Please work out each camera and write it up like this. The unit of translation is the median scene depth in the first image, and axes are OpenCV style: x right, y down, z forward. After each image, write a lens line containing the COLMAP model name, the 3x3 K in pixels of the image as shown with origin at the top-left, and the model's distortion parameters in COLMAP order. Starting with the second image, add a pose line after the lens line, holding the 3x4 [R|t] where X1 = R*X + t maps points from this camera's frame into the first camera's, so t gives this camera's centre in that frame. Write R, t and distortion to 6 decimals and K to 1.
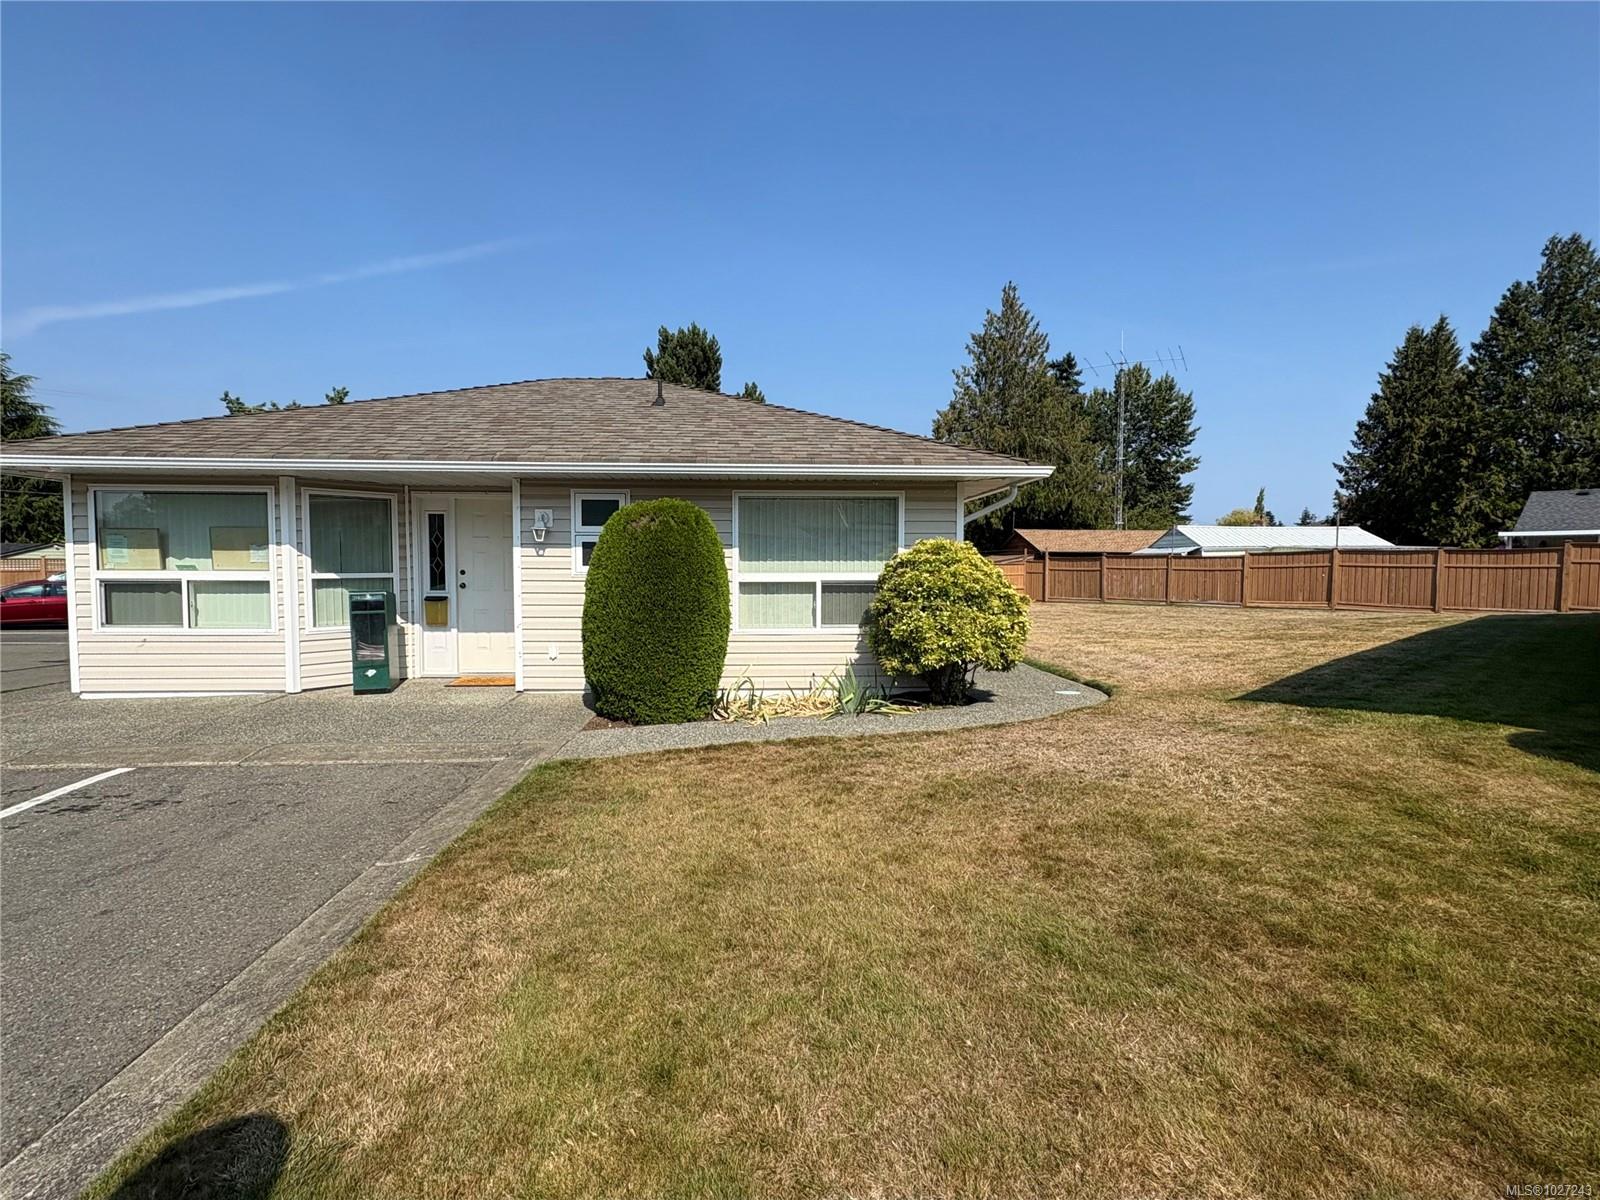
lens RADIAL K [[634.1, 0, 801.8], [0, 634.1, 595.7], [0, 0, 1]] dist [-0.001082, 0.000305]
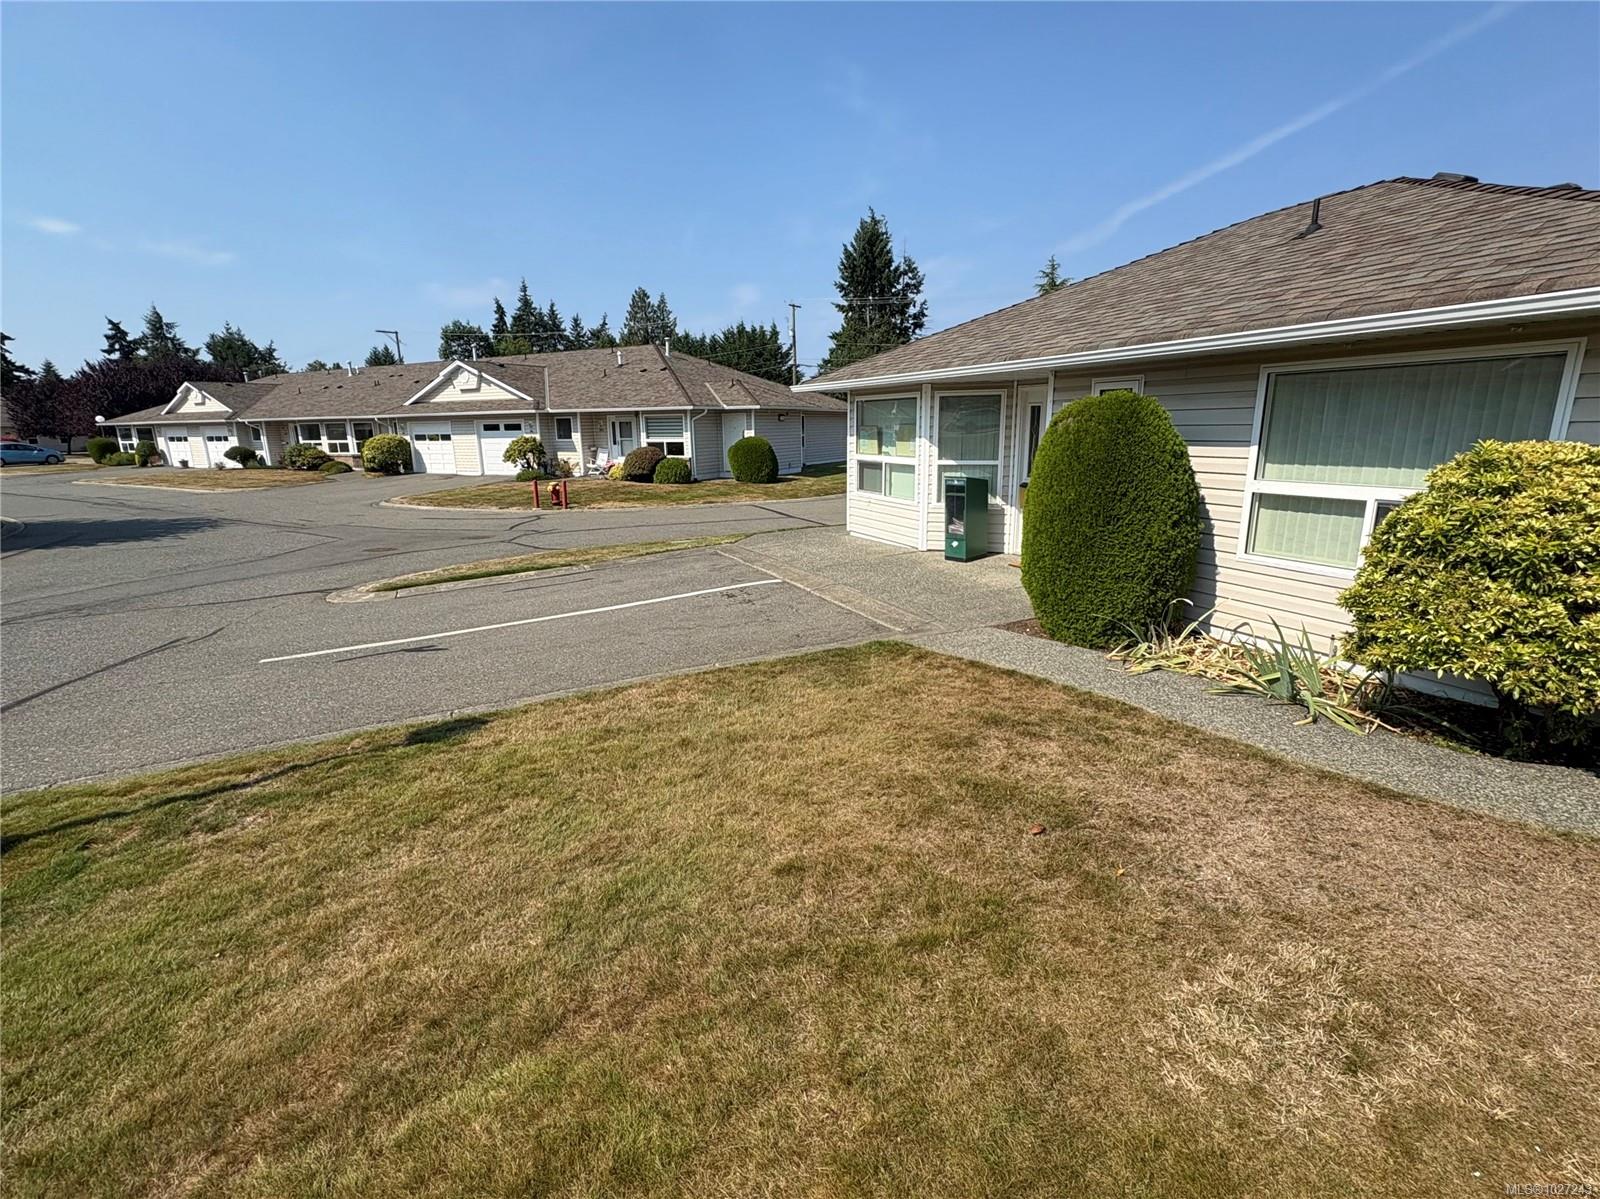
lens RADIAL K [[634.1, 0, 797.9], [0, 634.1, 583.2], [0, 0, 1]] dist [-0.001082, 0.000305]
pose [[0.476840, 0.191784, -0.857813, 0.243156], [-0.041730, 0.979746, 0.195847, -0.031852], [0.877999, -0.057591, 0.475185, 0.134822]]
